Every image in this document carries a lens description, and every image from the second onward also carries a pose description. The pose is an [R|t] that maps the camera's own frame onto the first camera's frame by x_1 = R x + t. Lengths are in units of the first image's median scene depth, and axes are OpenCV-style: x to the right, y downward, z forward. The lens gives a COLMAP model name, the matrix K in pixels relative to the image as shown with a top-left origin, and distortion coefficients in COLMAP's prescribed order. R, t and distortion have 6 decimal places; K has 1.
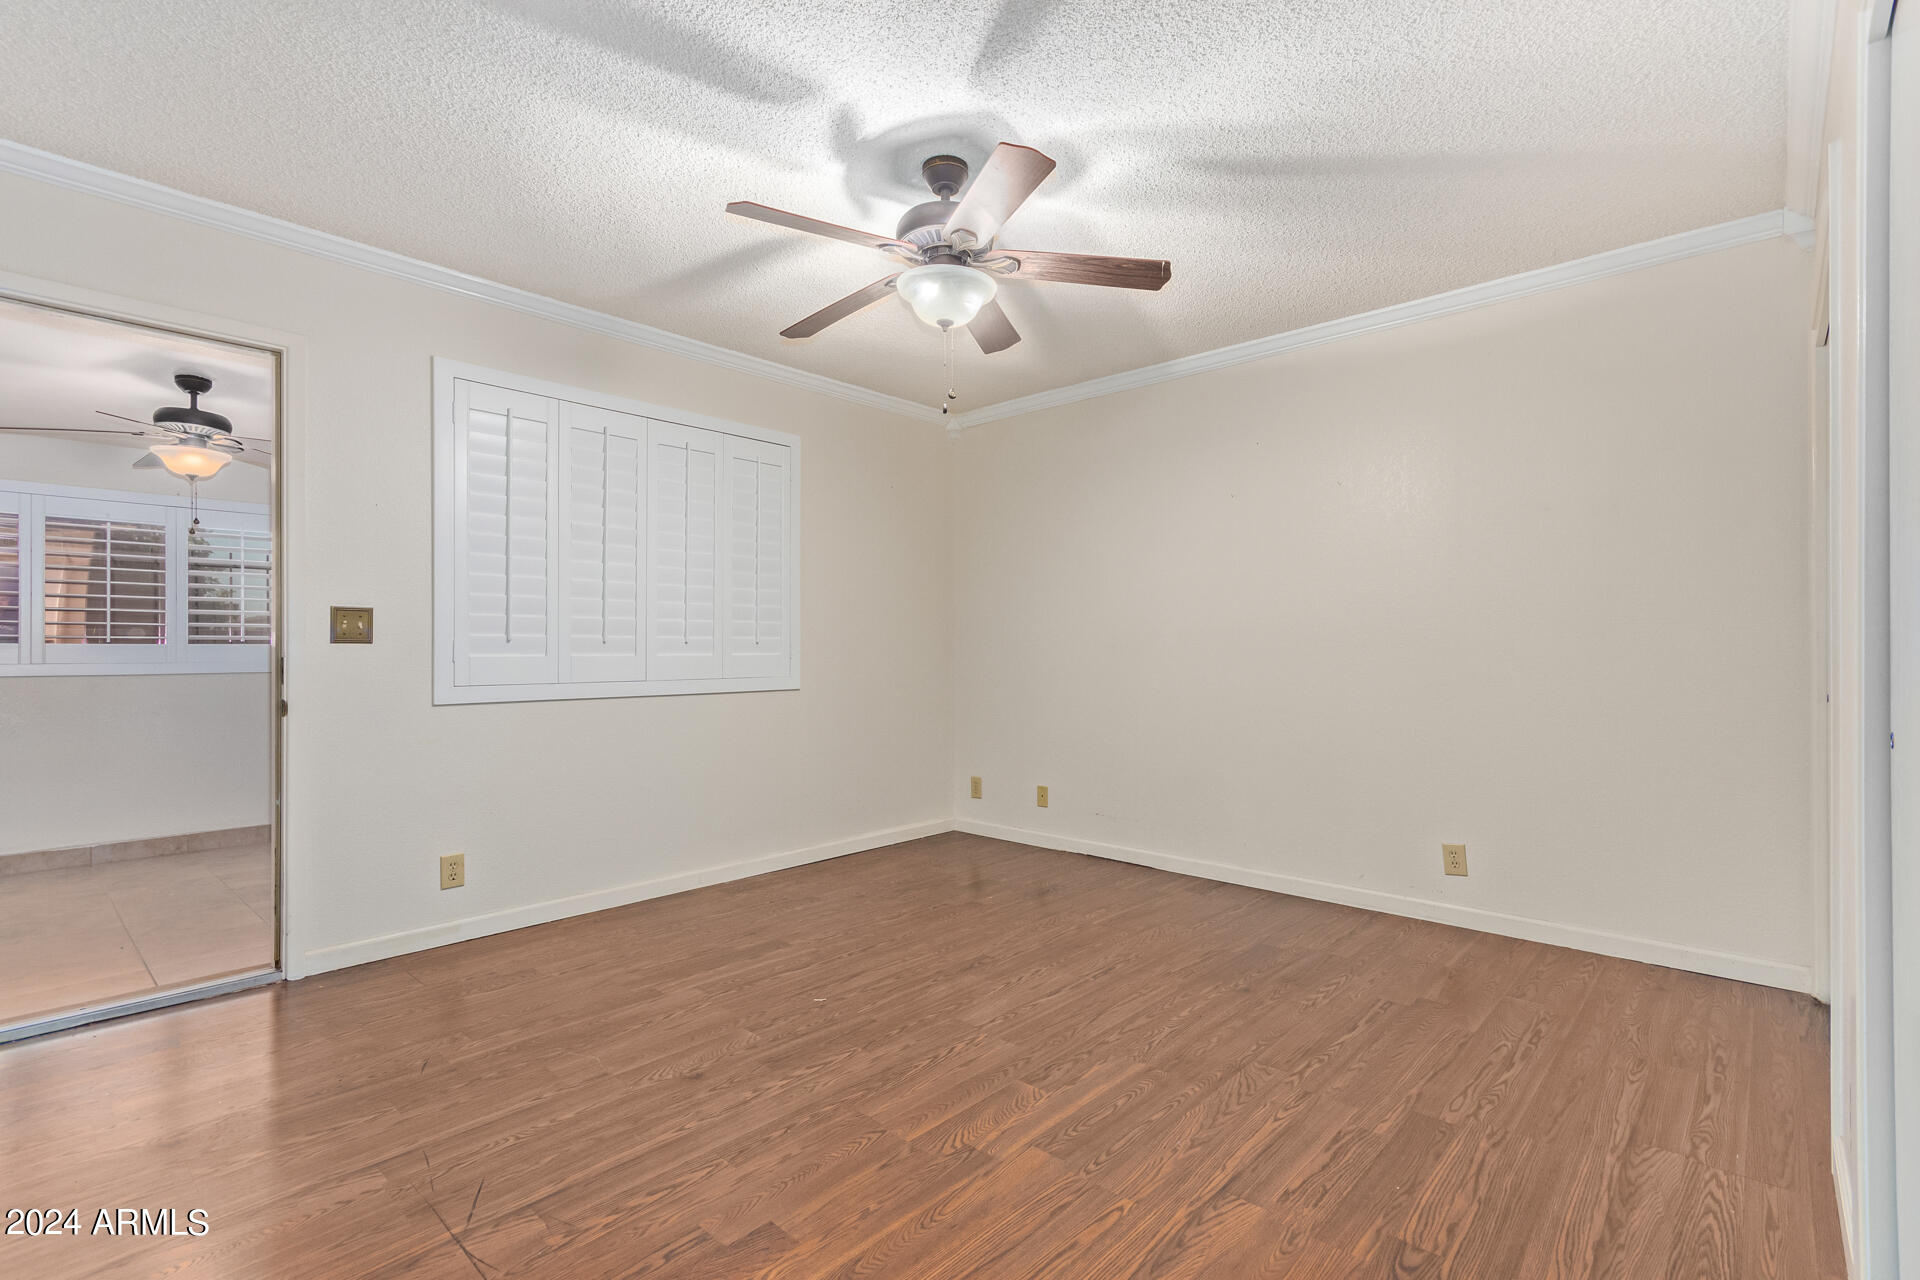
lens RADIAL K [[898.3, 0, 957.6], [0, 898.3, 647.2], [0, 0, 1]] dist [0.015904, -0.000300]
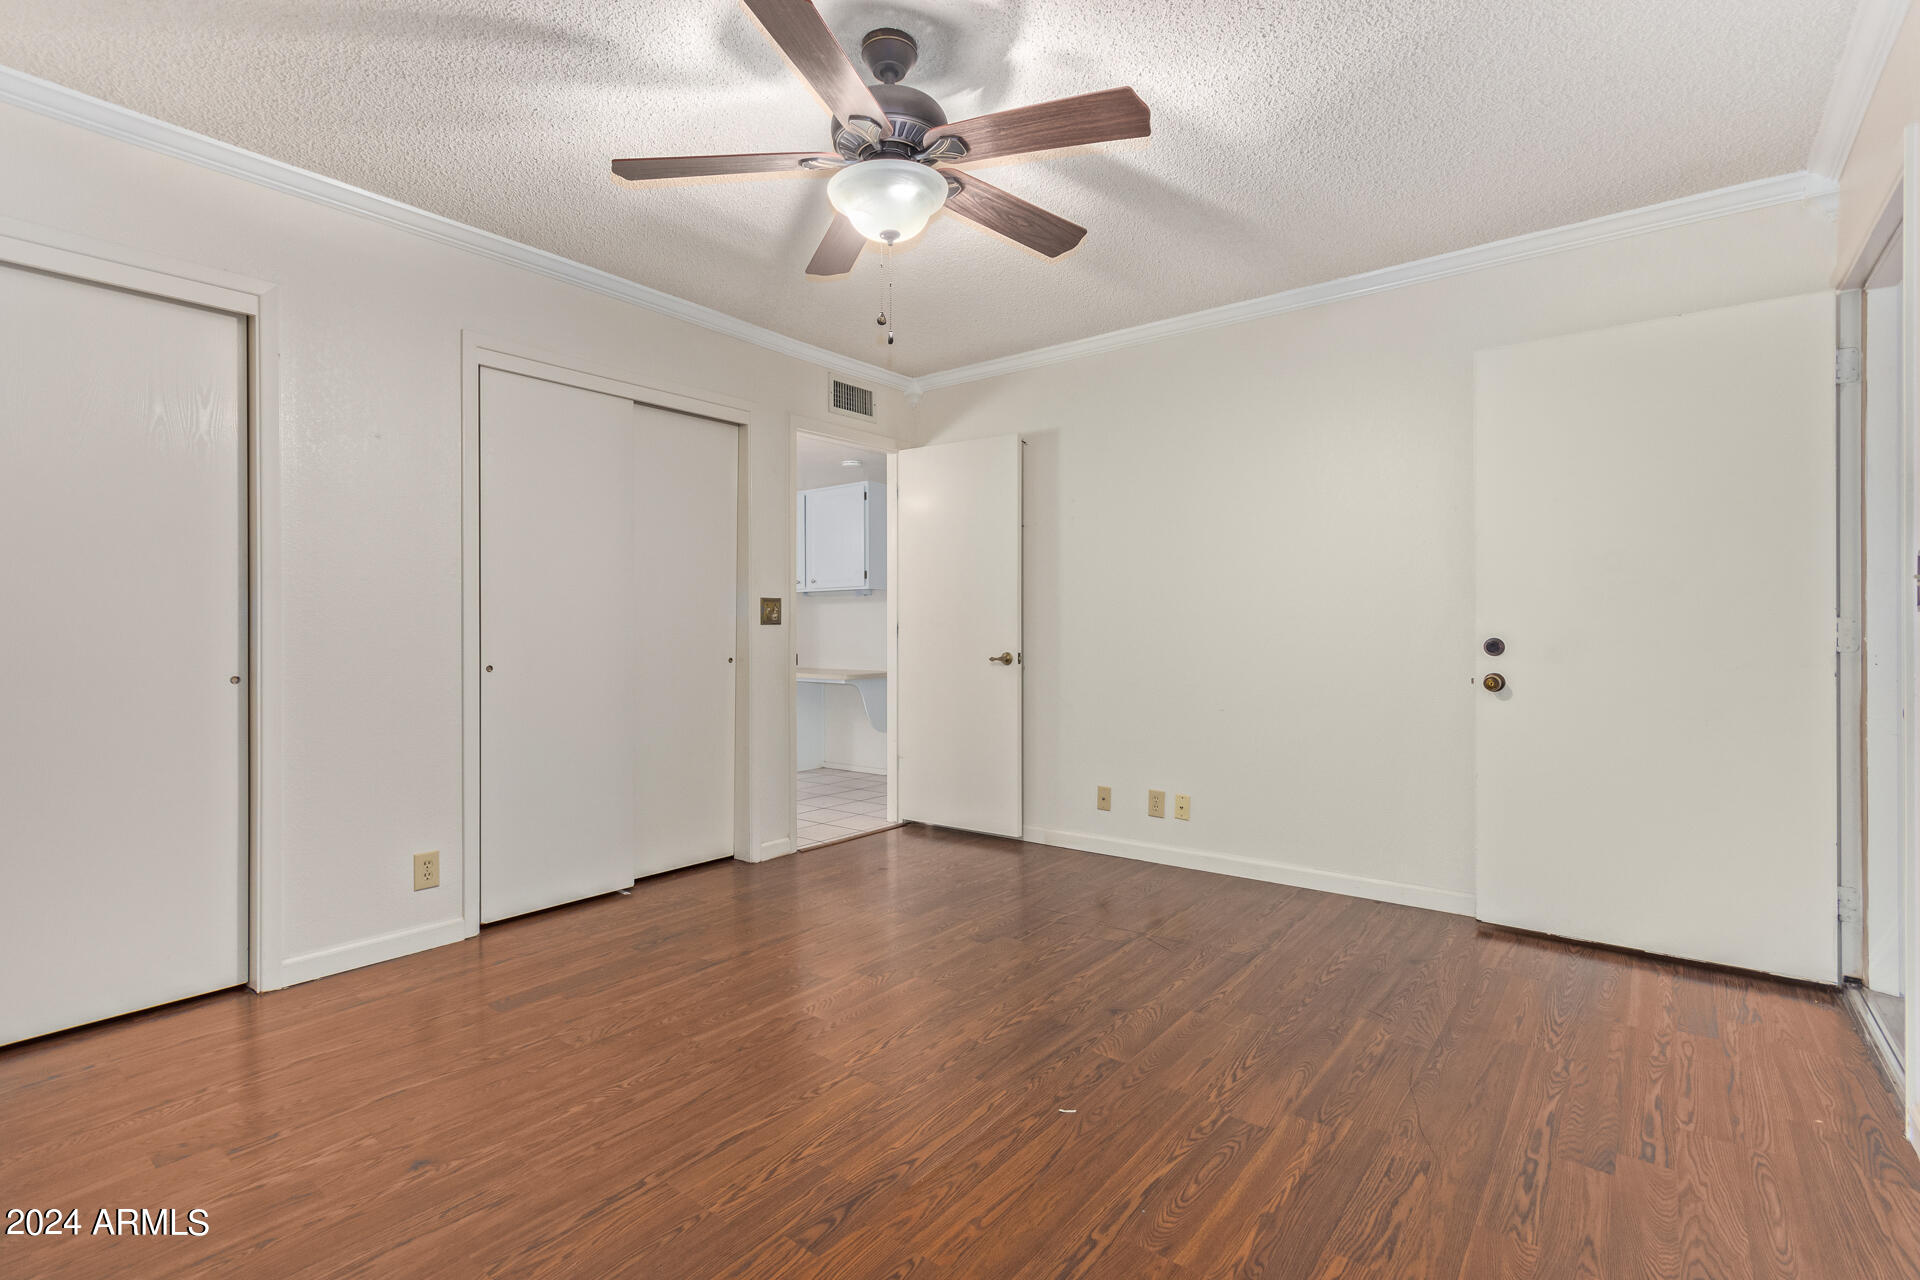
lens RADIAL K [[898.3, 0, 957.7], [0, 898.3, 633.9], [0, 0, 1]] dist [0.015904, -0.000300]
pose [[-0.997210, 0.003502, -0.074569, -0.013866], [0.003689, 0.999990, -0.002373, 0.011459], [0.074560, -0.002642, -0.997213, 1.958253]]
